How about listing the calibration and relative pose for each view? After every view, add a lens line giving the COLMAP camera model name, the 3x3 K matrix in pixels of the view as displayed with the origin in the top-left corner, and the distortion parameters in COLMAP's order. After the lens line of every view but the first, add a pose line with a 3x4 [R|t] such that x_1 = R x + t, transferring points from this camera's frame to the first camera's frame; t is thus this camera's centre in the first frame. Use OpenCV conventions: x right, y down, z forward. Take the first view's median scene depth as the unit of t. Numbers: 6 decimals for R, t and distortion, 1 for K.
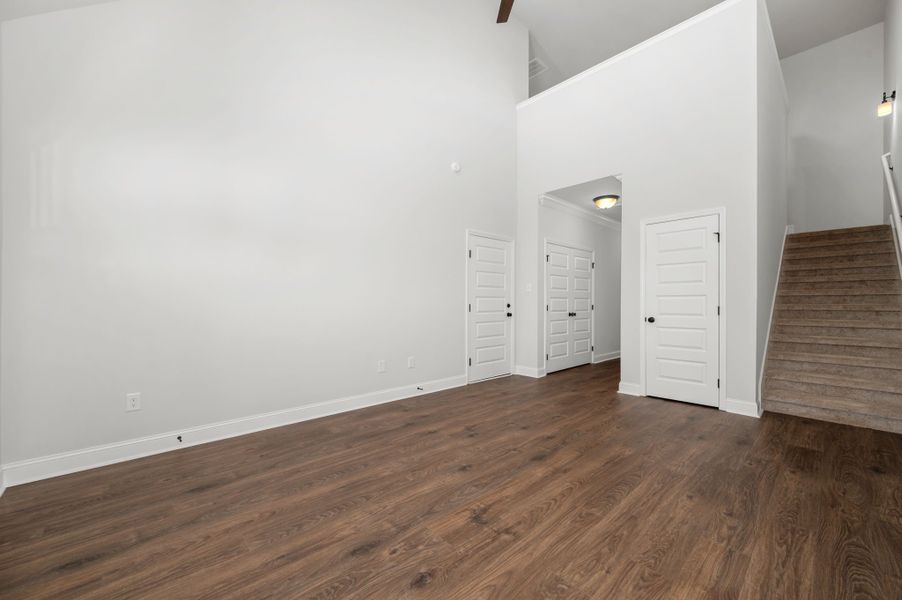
lens RADIAL K [[353.1, 0, 456.1], [0, 353.1, 298.9], [0, 0, 1]] dist [0.000204, -0.000129]
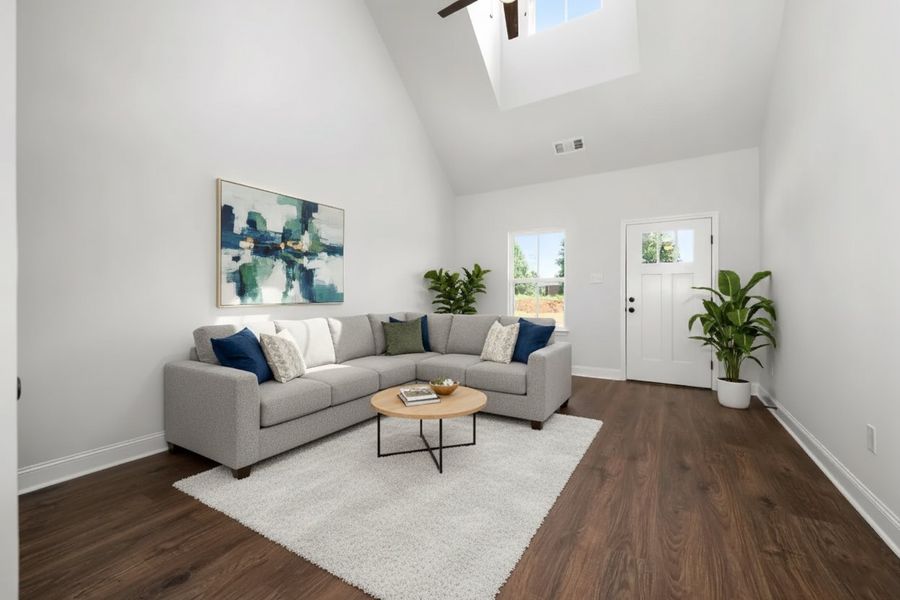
lens RADIAL K [[352.4, 0, 455.1], [0, 352.4, 298.9], [0, 0, 1]] dist [0.000204, -0.000129]
pose [[-0.963723, -0.001219, -0.266901, 0.661263], [0.000052, 0.999989, -0.004755, 0.029308], [0.266904, -0.004597, -0.963712, 2.070683]]
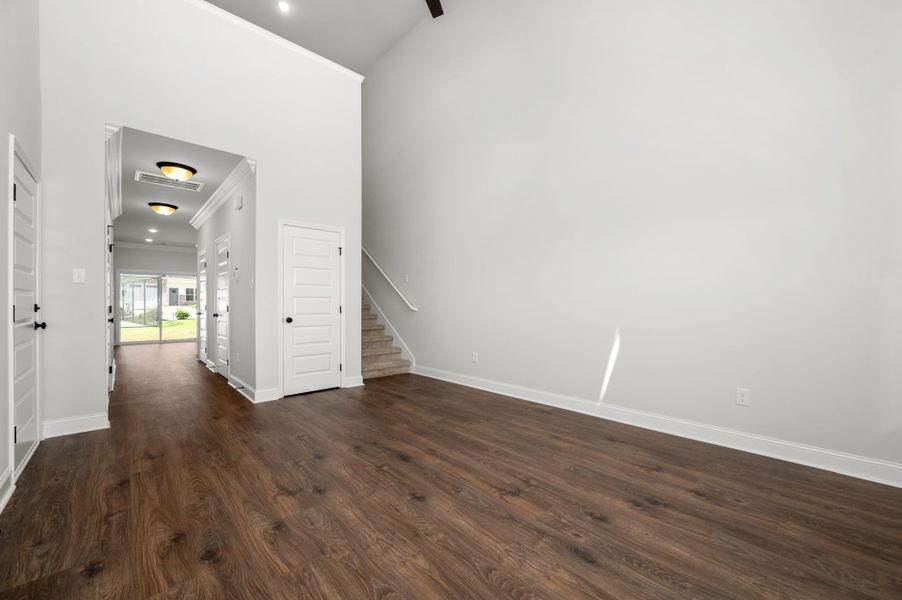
lens RADIAL K [[361.9, 0, 458.2], [0, 361.9, 304.8], [0, 0, 1]] dist [-0.002710, -0.000065]
pose [[0.001866, -0.001380, 0.999997, -0.822263], [-0.012441, 0.999922, 0.001404, 0.015001], [-0.999921, -0.012444, 0.001848, 0.885936]]
